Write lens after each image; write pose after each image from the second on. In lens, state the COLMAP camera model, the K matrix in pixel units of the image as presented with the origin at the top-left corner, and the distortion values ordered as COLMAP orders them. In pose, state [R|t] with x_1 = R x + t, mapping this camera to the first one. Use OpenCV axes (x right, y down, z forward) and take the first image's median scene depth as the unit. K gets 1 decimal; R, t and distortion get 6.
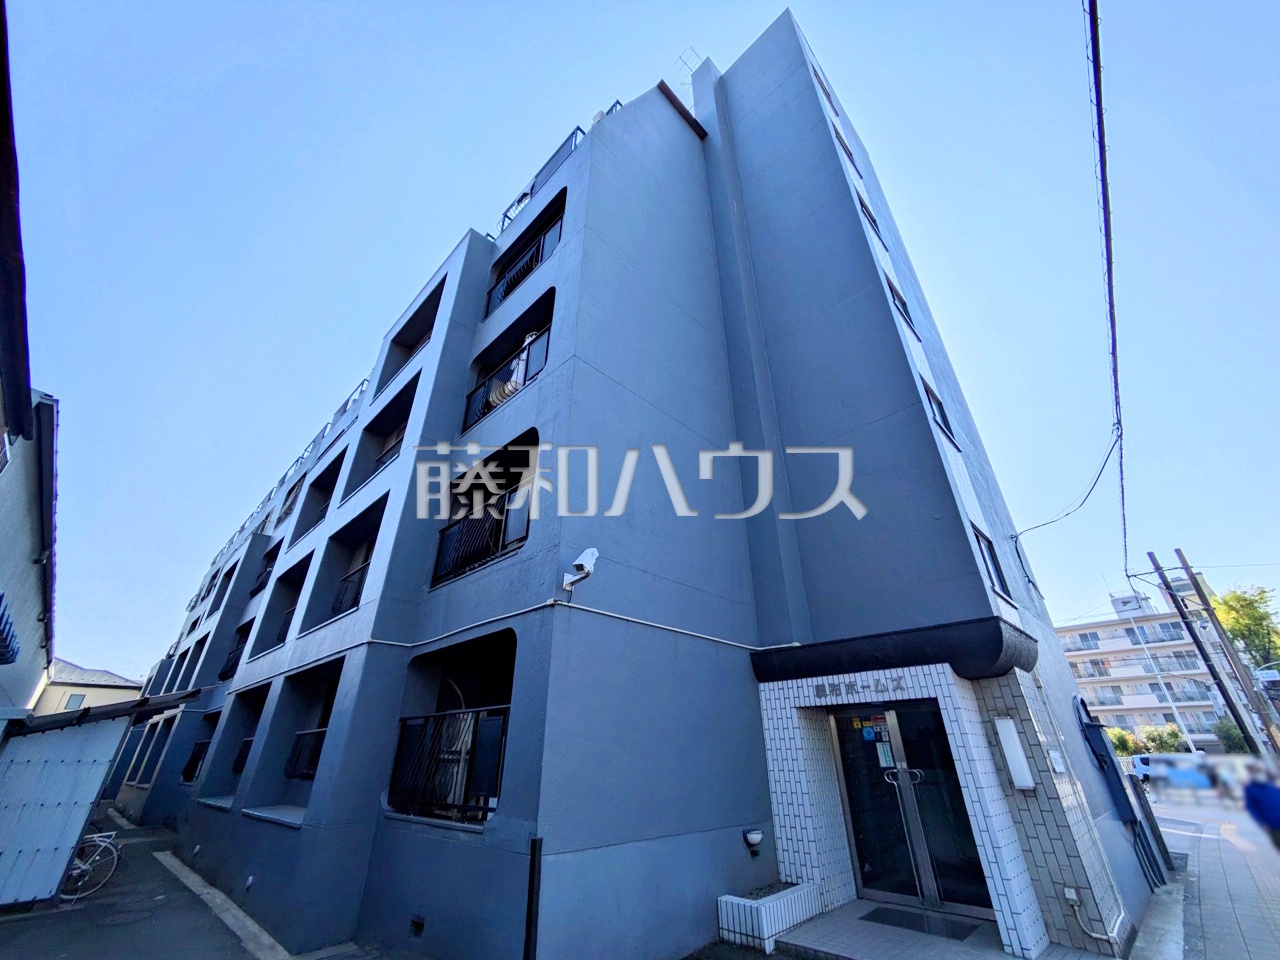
lens RADIAL K [[506.2, 0, 640.0], [0, 506.2, 480.0], [0, 0, 1]] dist [0.002495, 0.000211]
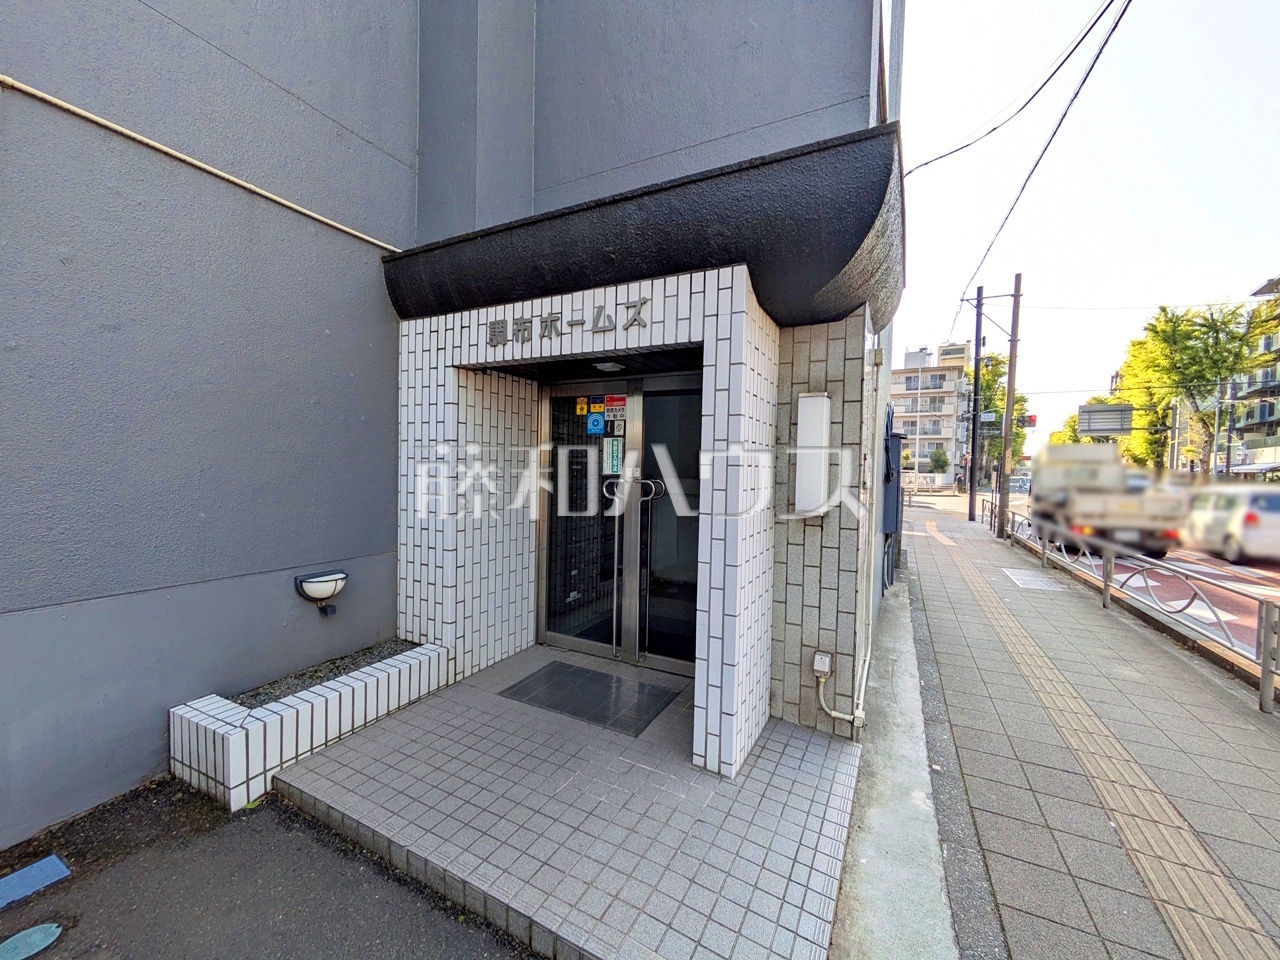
lens RADIAL K [[503.7, 0, 651.7], [0, 503.7, 481.1], [0, 0, 1]] dist [0.000874, 0.000100]
pose [[0.952466, 0.018632, 0.304075, 0.323201], [-0.170428, 0.859914, 0.481147, 0.259298], [-0.252514, -0.510099, 0.822214, 0.460678]]
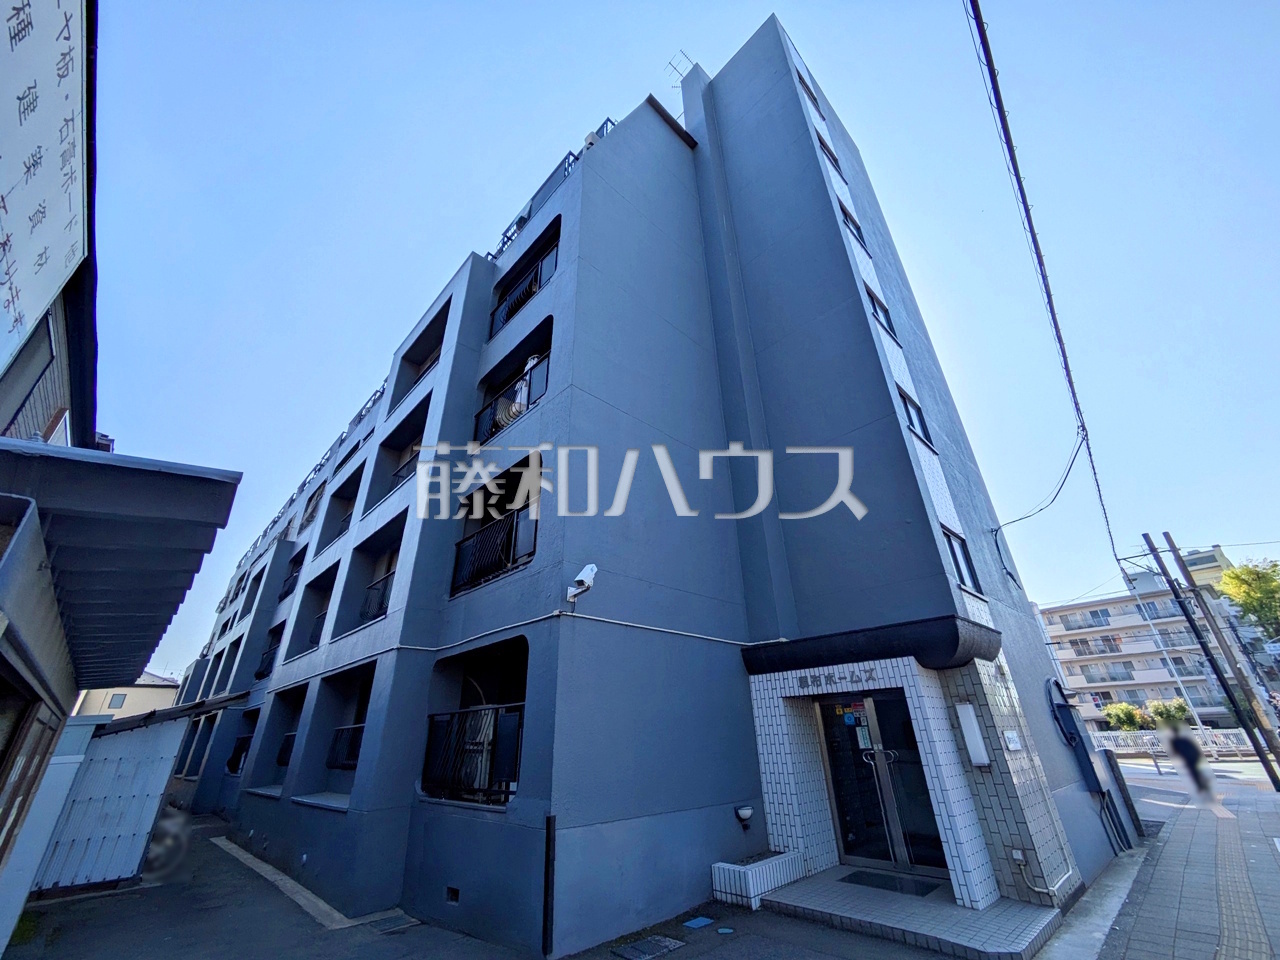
lens RADIAL K [[505.6, 0, 638.8], [0, 505.6, 481.3], [0, 0, 1]] dist [0.001563, 0.000553]
pose [[0.999234, -0.032594, -0.021657, 0.031739], [0.033141, 0.999129, 0.025374, -0.057649], [0.020811, -0.026072, 0.999443, -0.093970]]
